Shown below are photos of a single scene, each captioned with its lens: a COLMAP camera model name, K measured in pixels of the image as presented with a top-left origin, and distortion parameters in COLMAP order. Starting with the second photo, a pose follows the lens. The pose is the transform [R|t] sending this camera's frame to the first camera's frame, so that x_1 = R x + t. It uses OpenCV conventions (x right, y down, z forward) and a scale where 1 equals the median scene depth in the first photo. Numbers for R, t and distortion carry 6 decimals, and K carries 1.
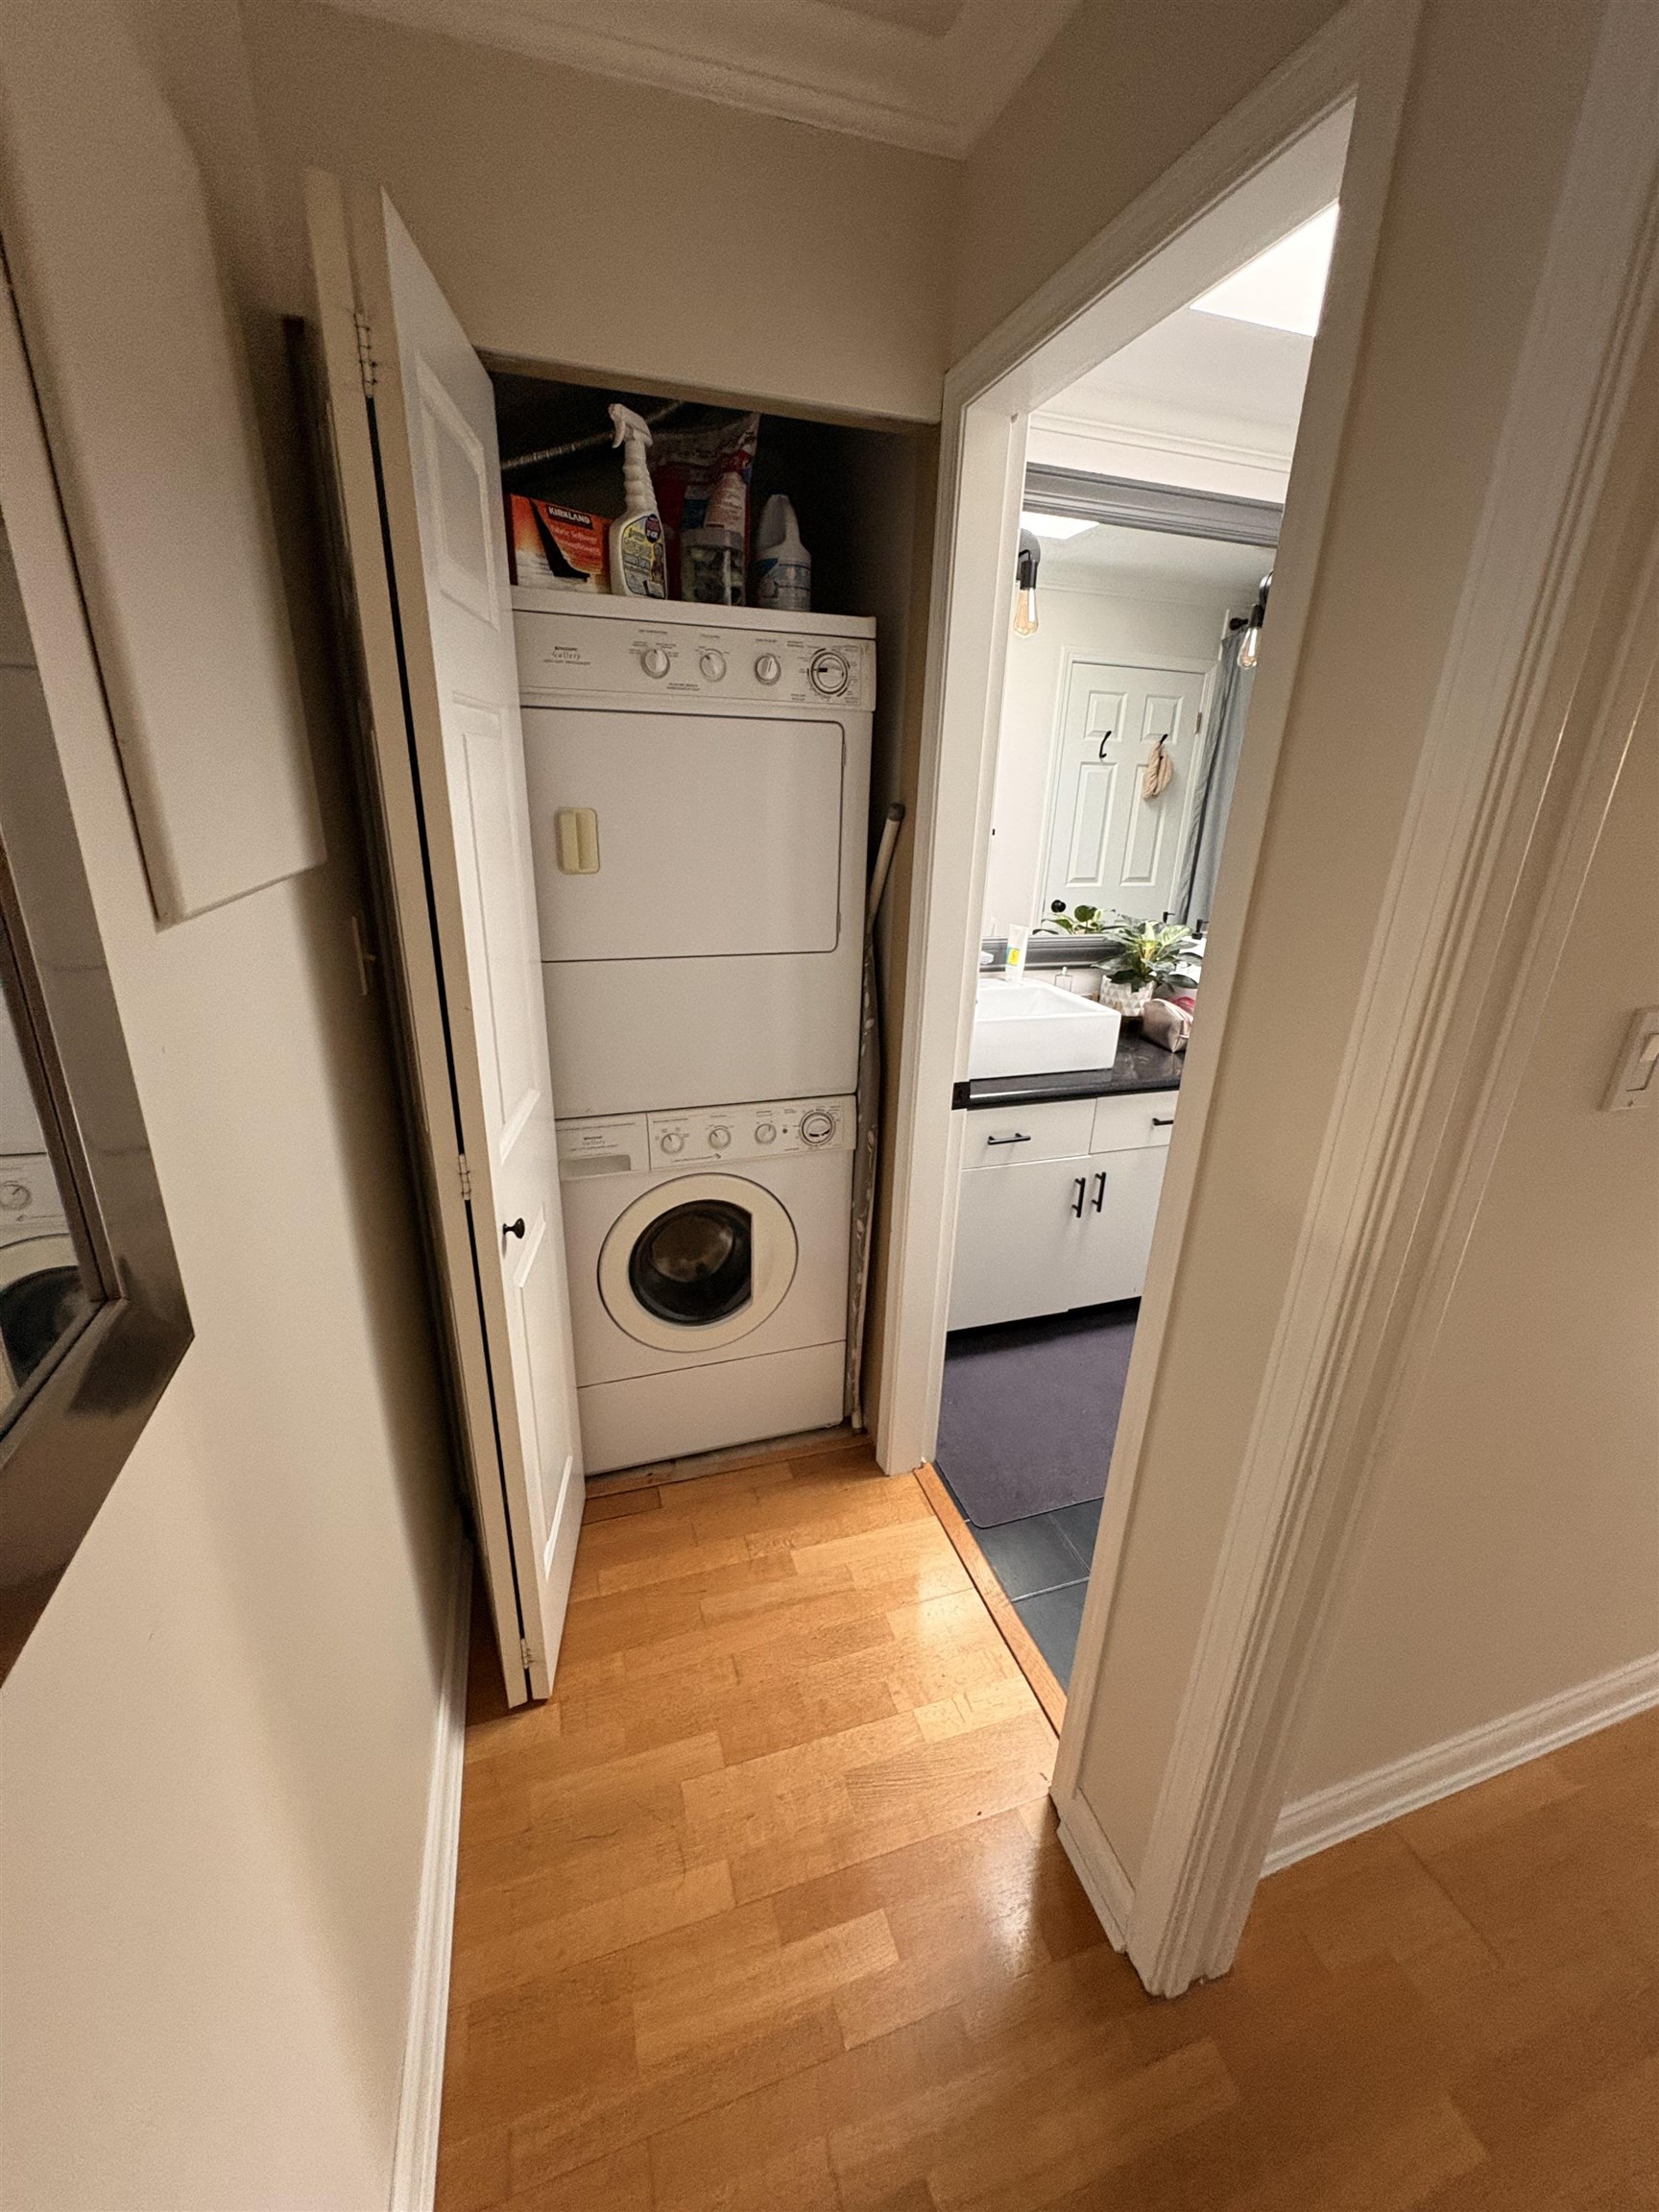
lens RADIAL K [[877.3, 0, 825.0], [0, 877.3, 1106.8], [0, 0, 1]] dist [-0.002933, -0.000868]
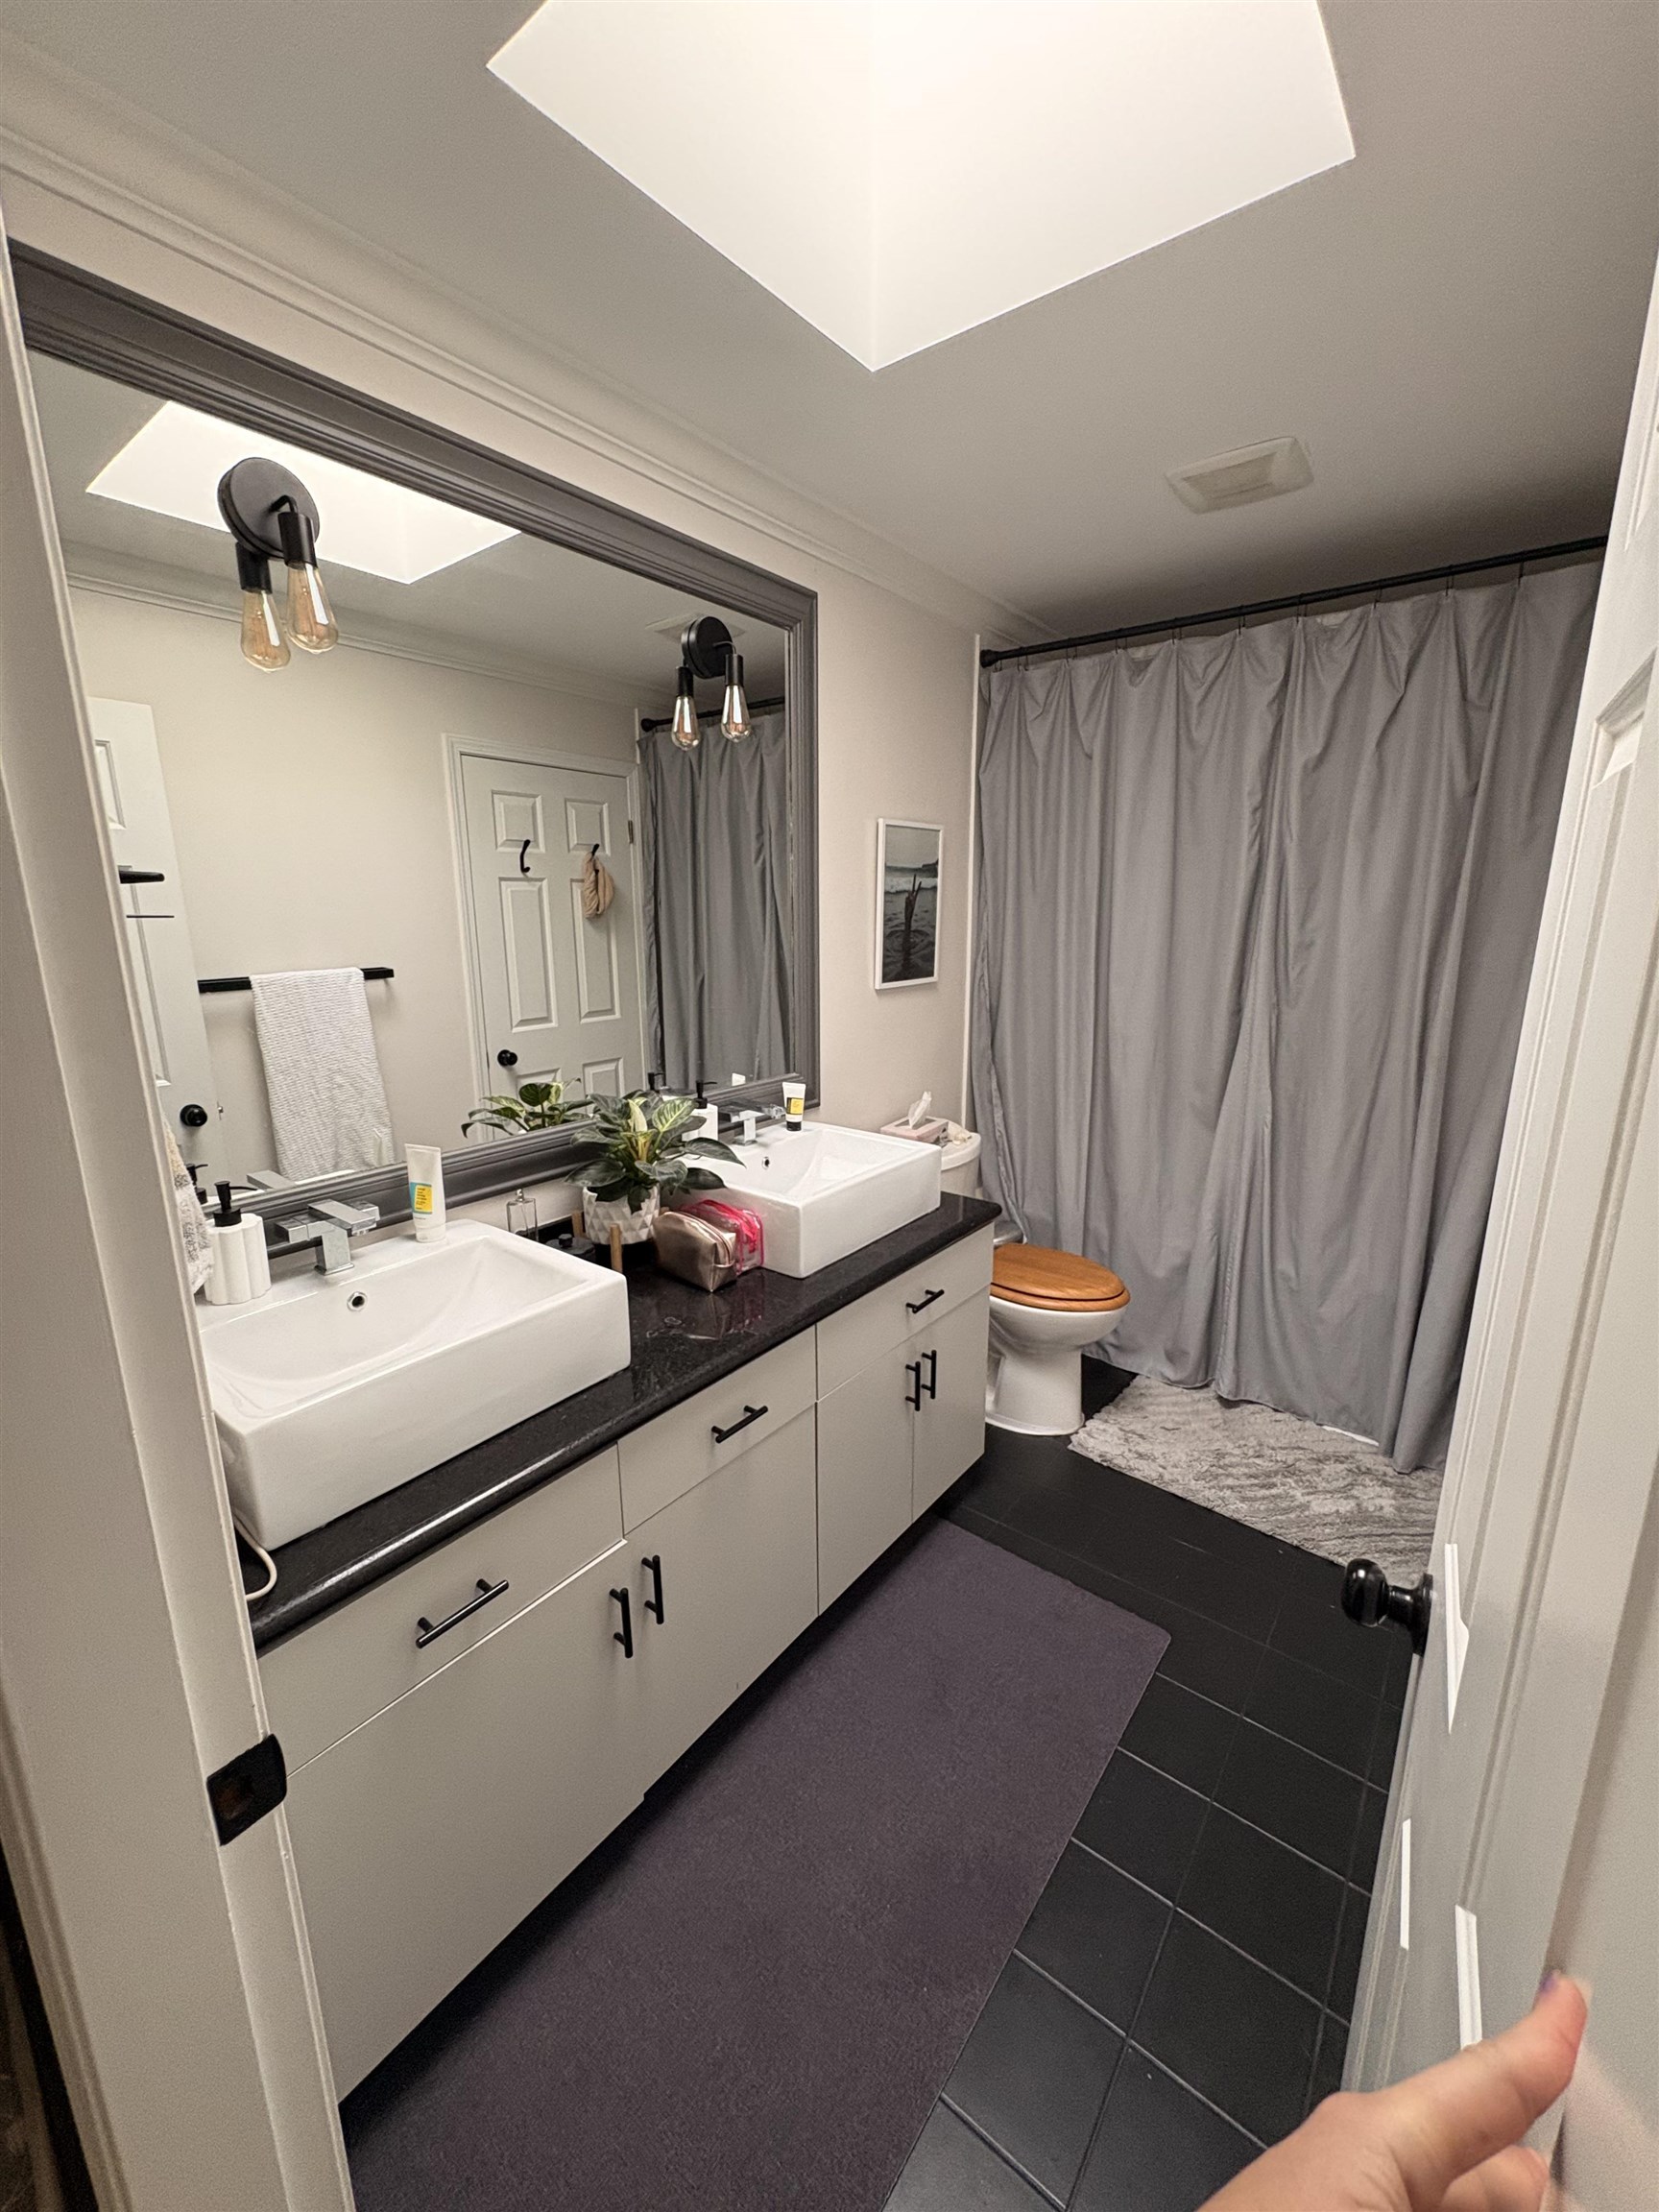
lens RADIAL K [[877.3, 0, 831.0], [0, 877.3, 1103.3], [0, 0, 1]] dist [-0.002933, -0.000868]
pose [[0.826052, -0.156295, 0.541489, 0.131278], [0.224848, 0.972398, -0.062337, -0.131169], [-0.516800, 0.173247, 0.838393, 0.360333]]
